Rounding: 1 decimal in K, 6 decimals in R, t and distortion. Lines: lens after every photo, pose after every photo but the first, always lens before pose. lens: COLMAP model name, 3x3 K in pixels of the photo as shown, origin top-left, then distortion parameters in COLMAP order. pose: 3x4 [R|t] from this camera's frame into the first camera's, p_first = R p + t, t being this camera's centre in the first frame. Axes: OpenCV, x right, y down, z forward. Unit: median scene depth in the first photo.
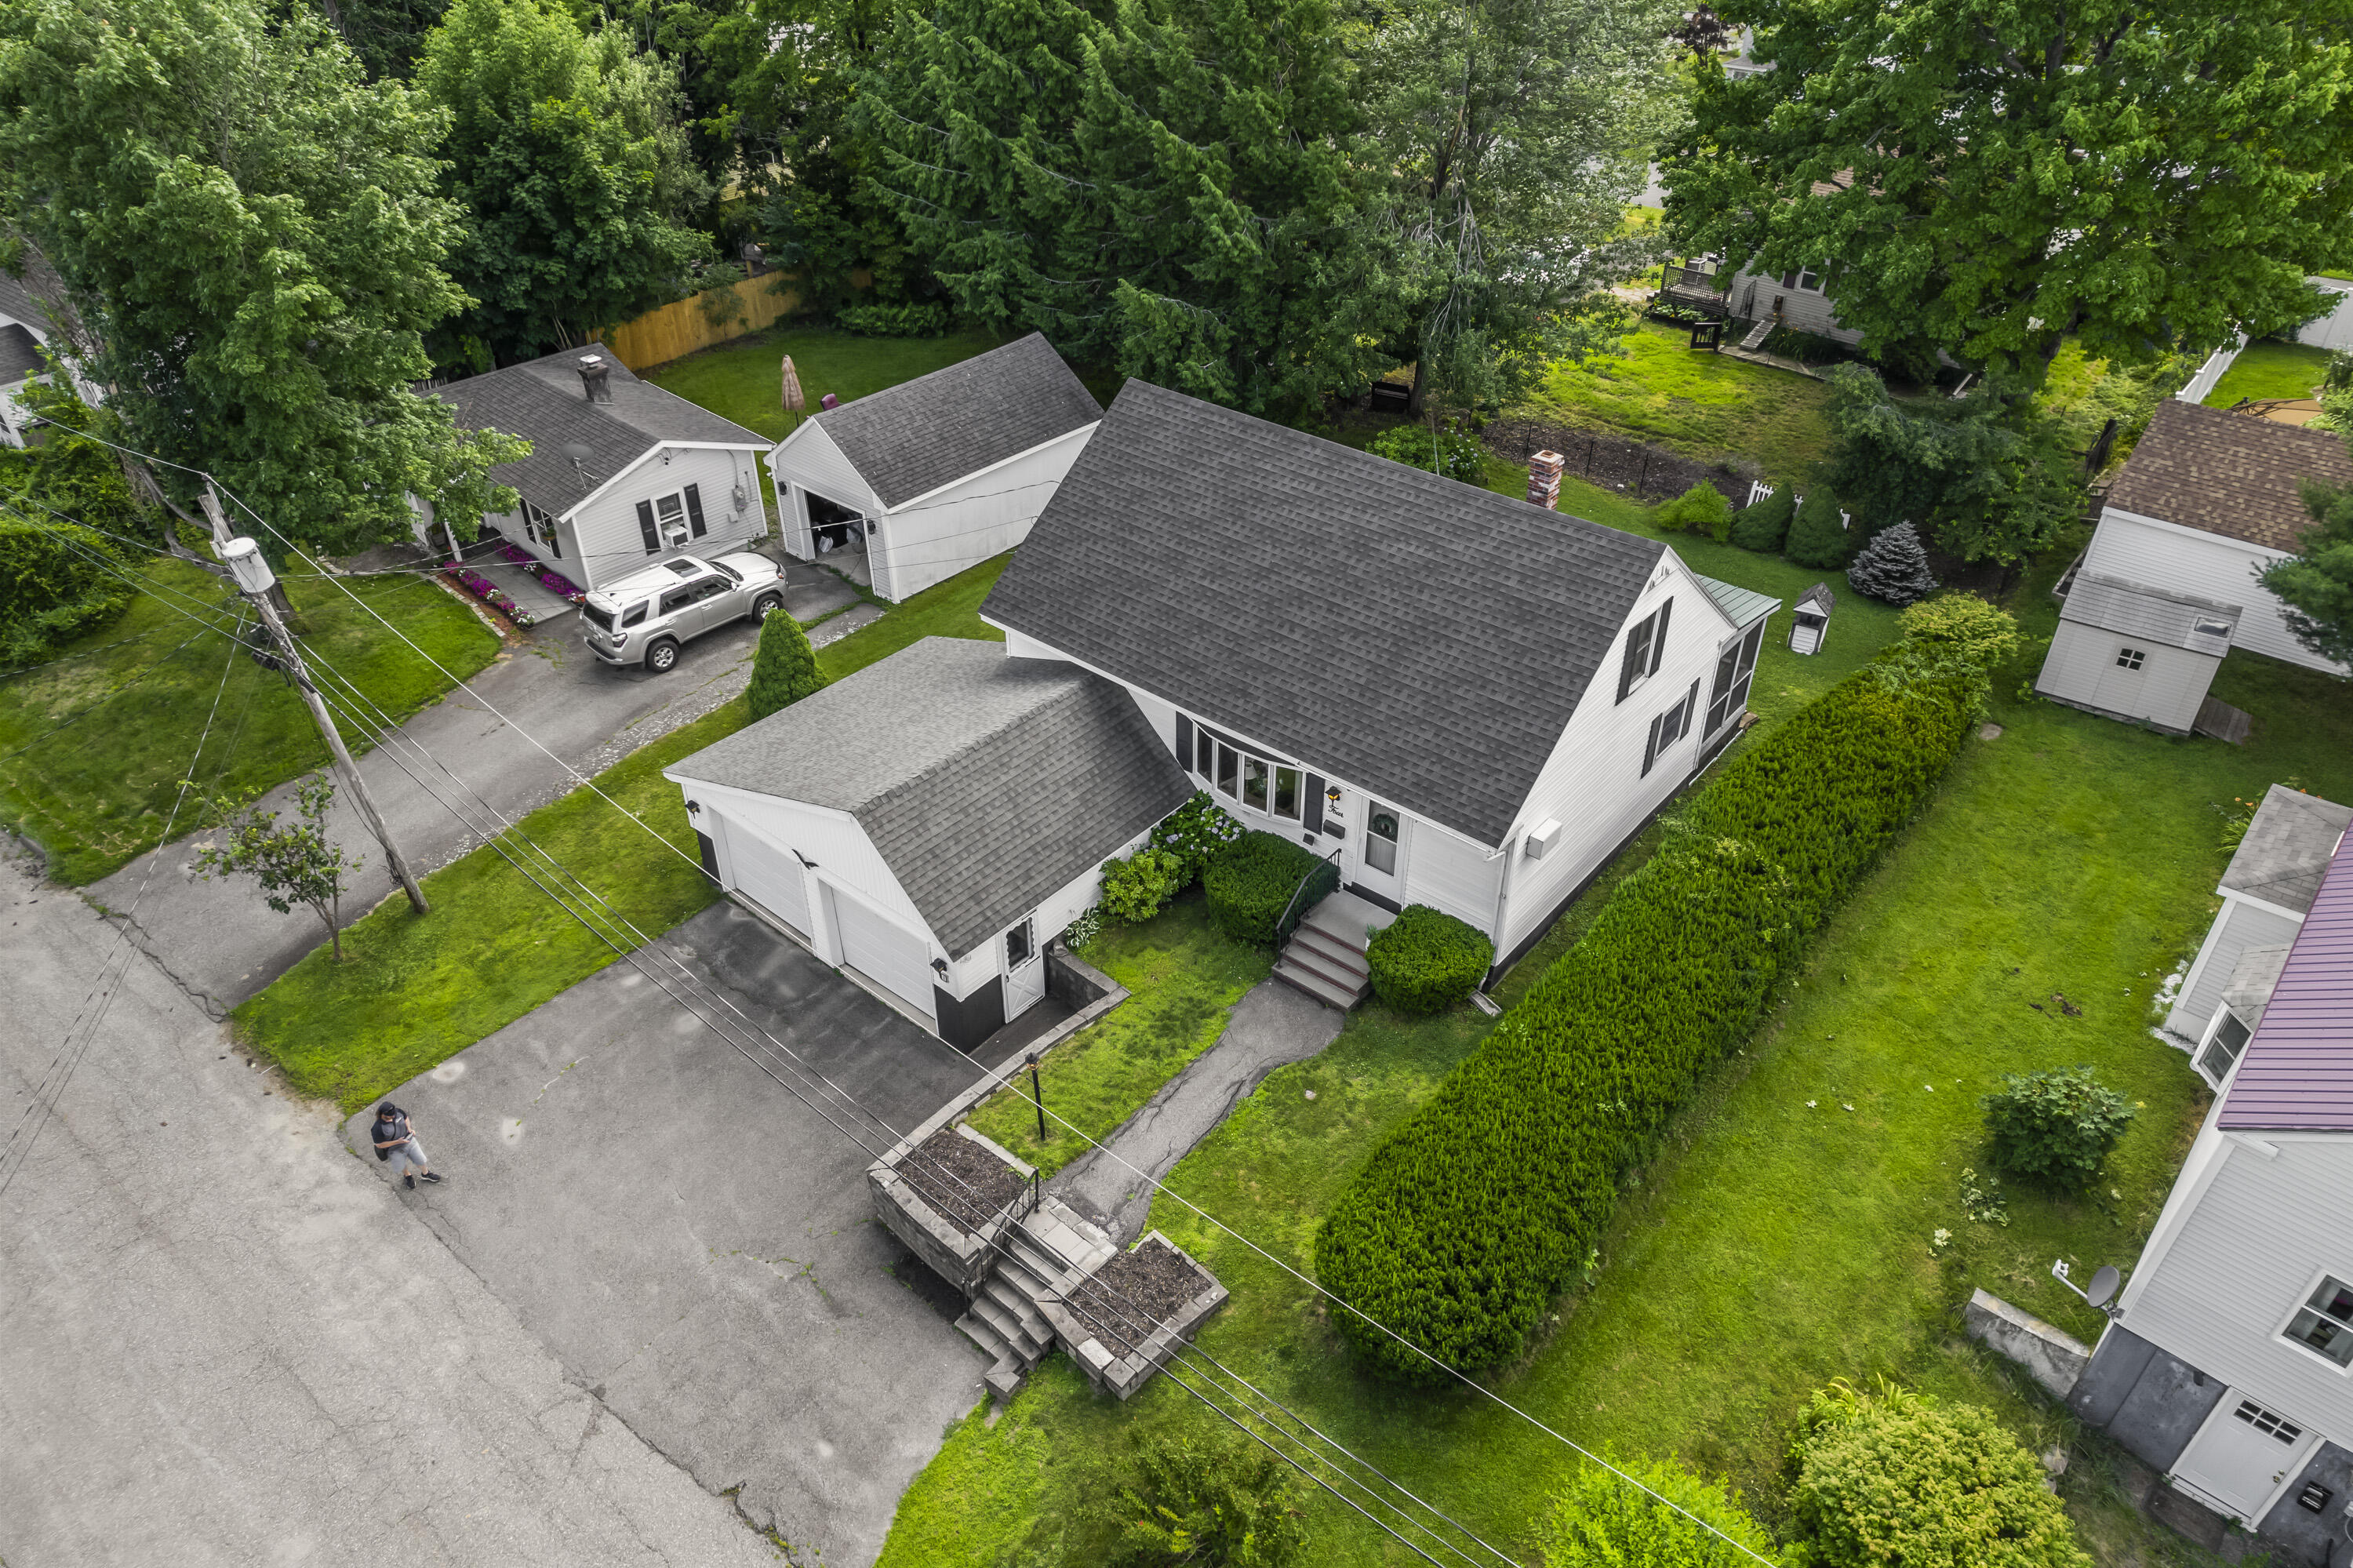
lens RADIAL K [[1509.1, 0, 1184.4], [0, 1509.1, 786.1], [0, 0, 1]] dist [-0.079635, 0.068959]
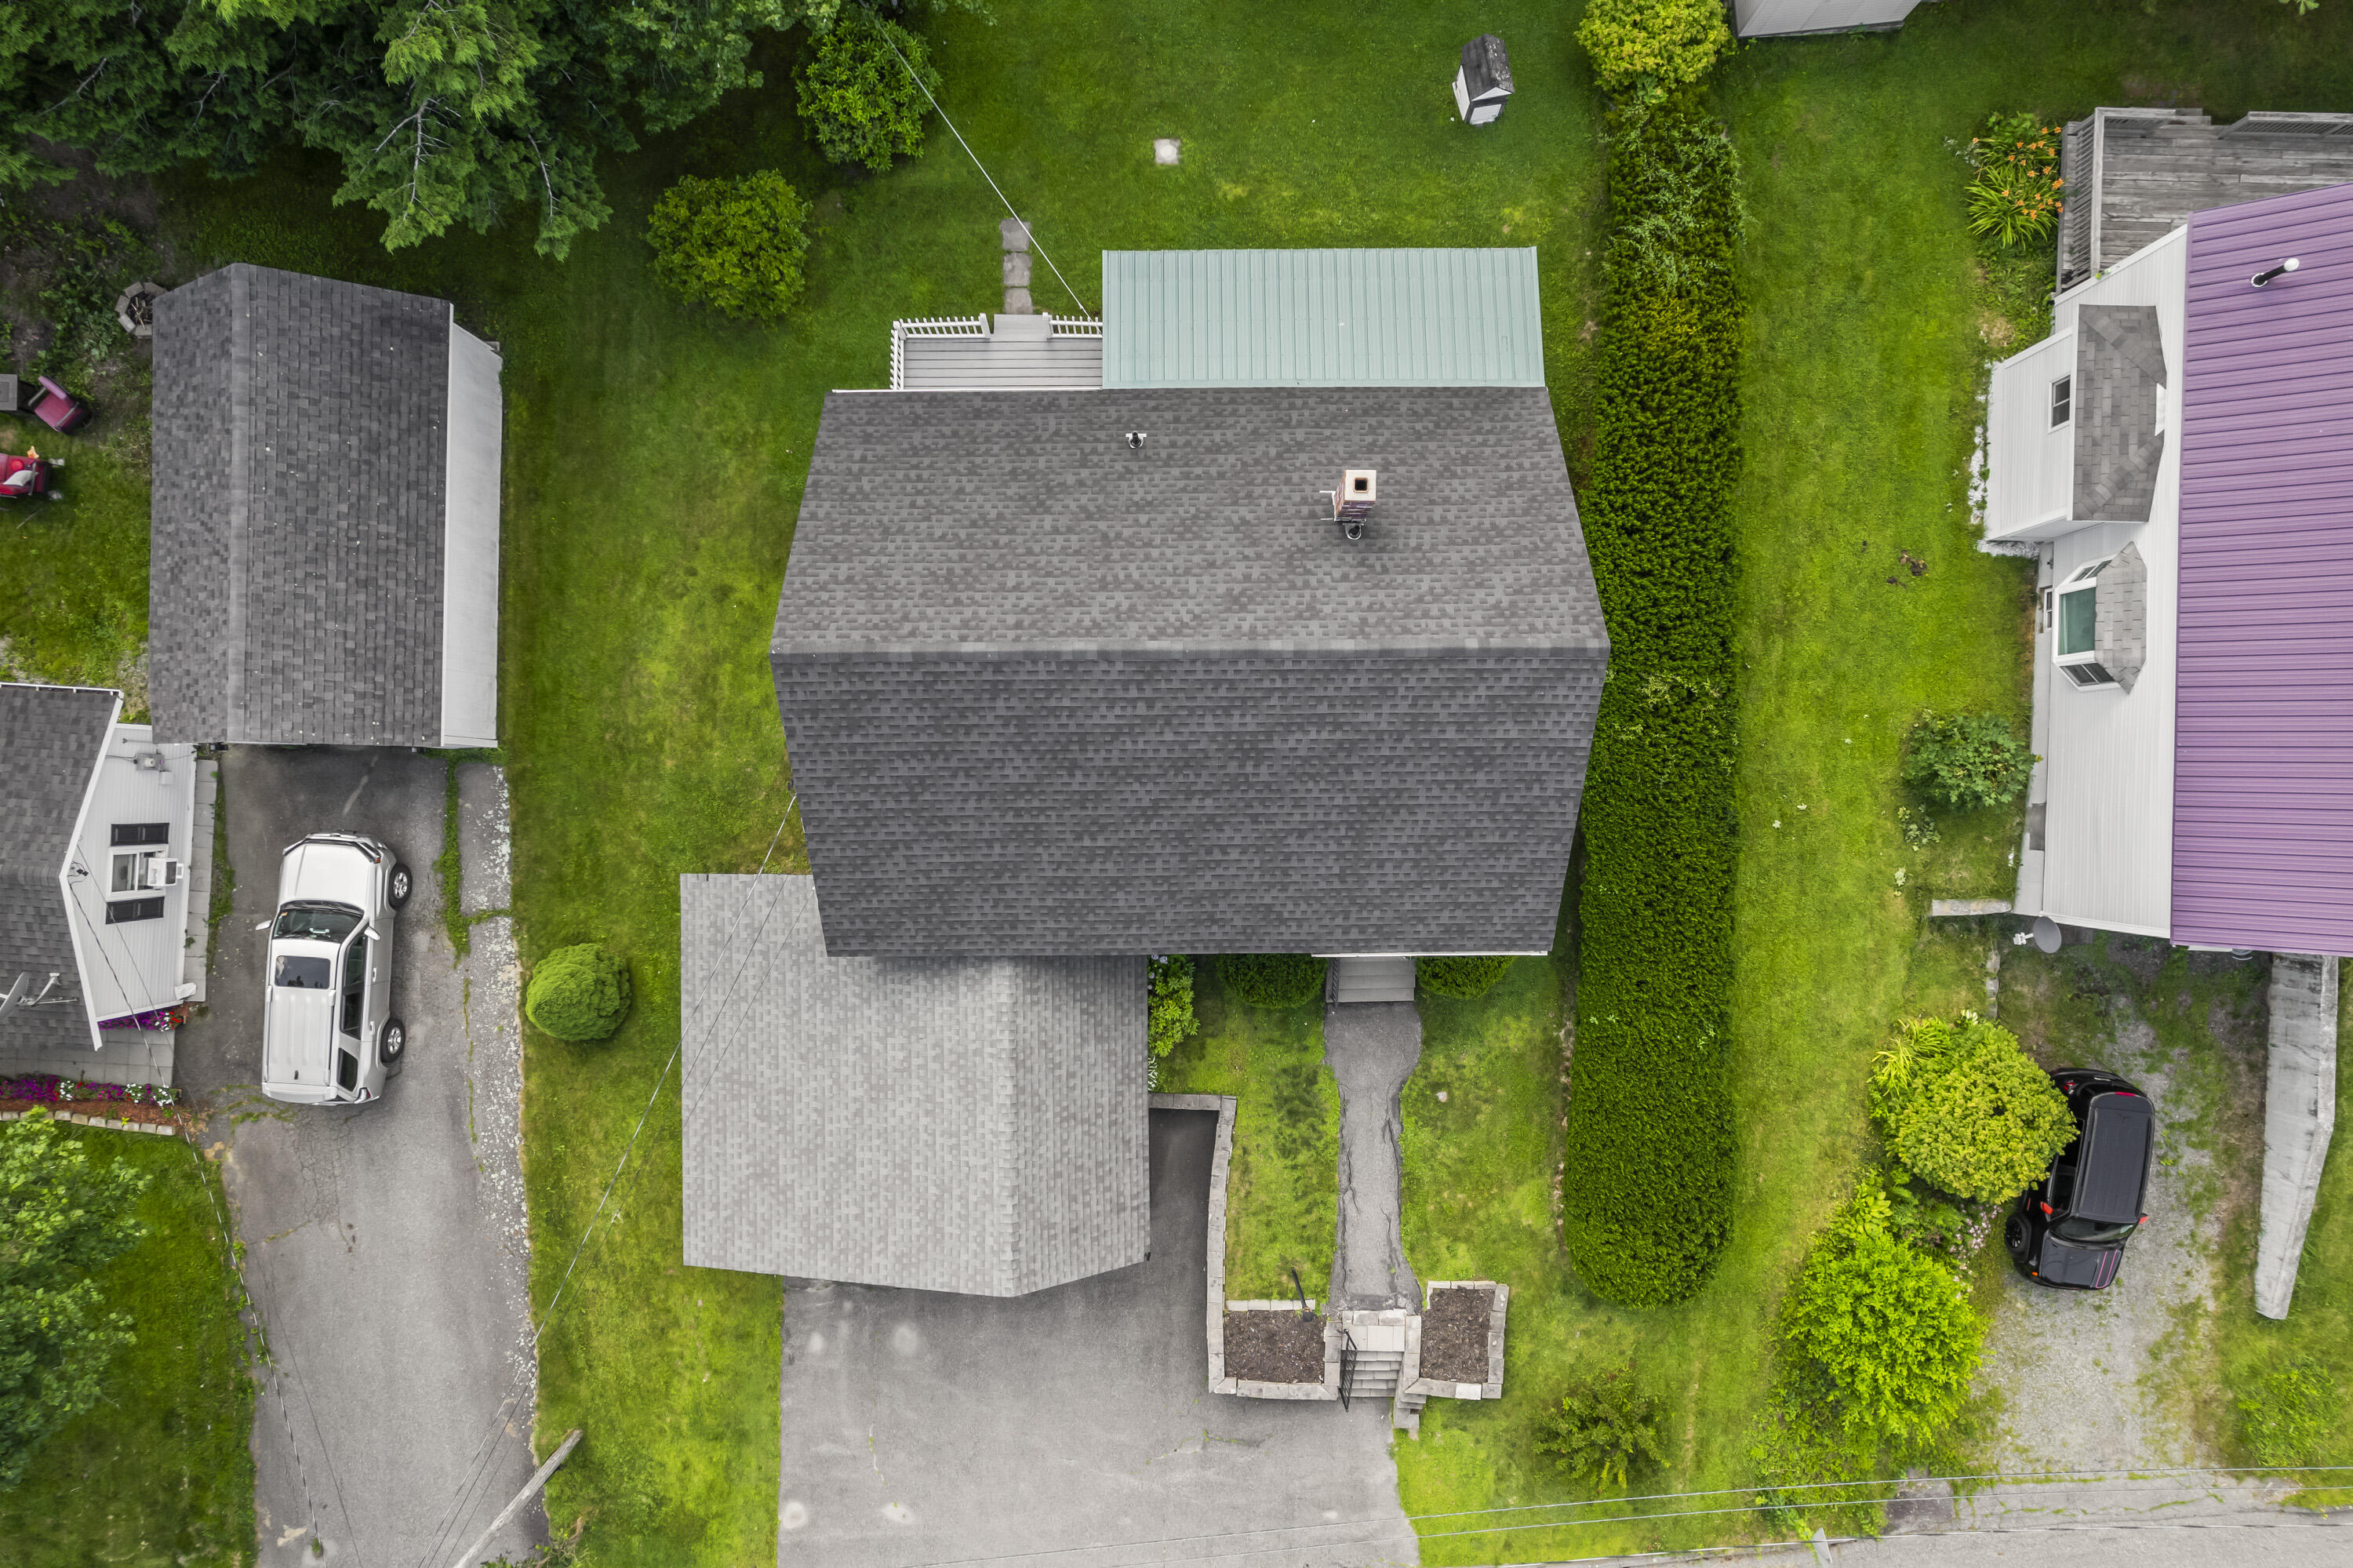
lens RADIAL K [[1509.1, 0, 1184.4], [0, 1509.1, 786.1], [0, 0, 1]] dist [-0.079635, 0.068959]
pose [[0.759812, -0.650069, 0.009817, 0.068023], [0.374922, 0.450452, 0.810263, -0.811896], [-0.531149, -0.611967, 0.585984, 0.510528]]
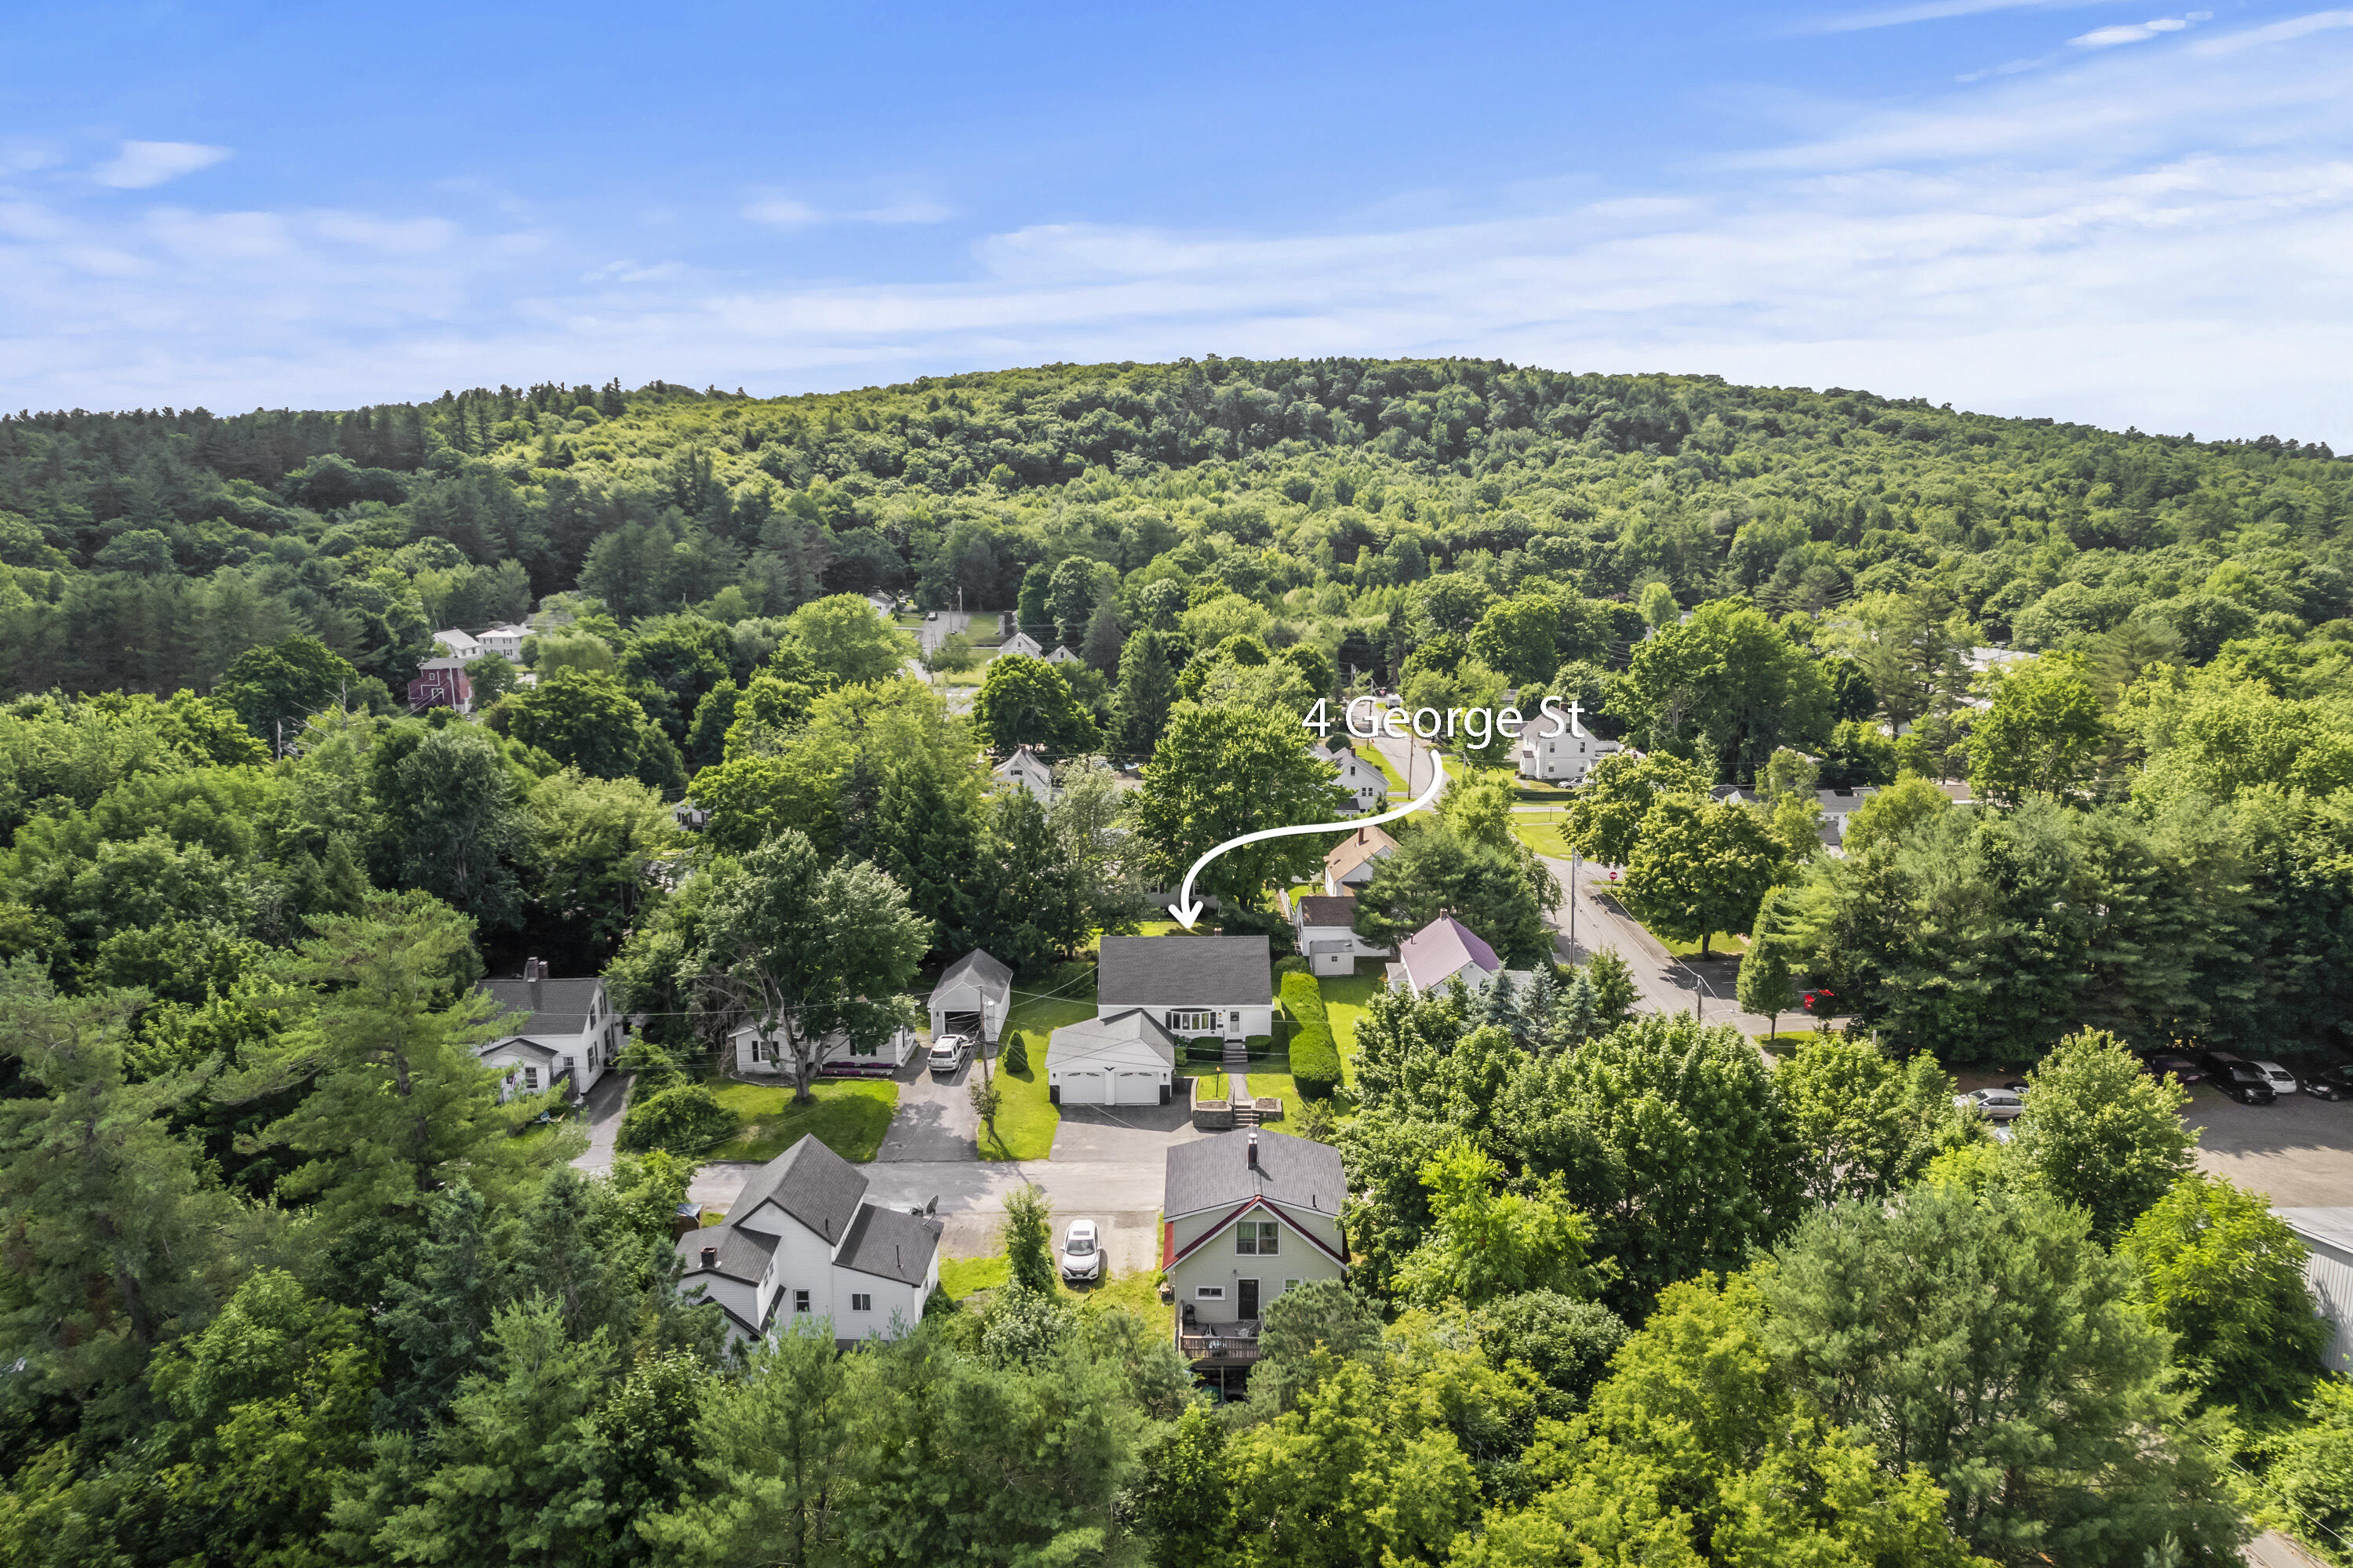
lens RADIAL K [[1509.1, 0, 1184.4], [0, 1509.1, 786.1], [0, 0, 1]] dist [-0.079635, 0.068959]
pose [[0.755682, -0.112147, 0.645266, -2.304151], [0.378031, 0.879230, -0.289908, 0.553646], [-0.534825, 0.463009, 0.706814, -1.880779]]
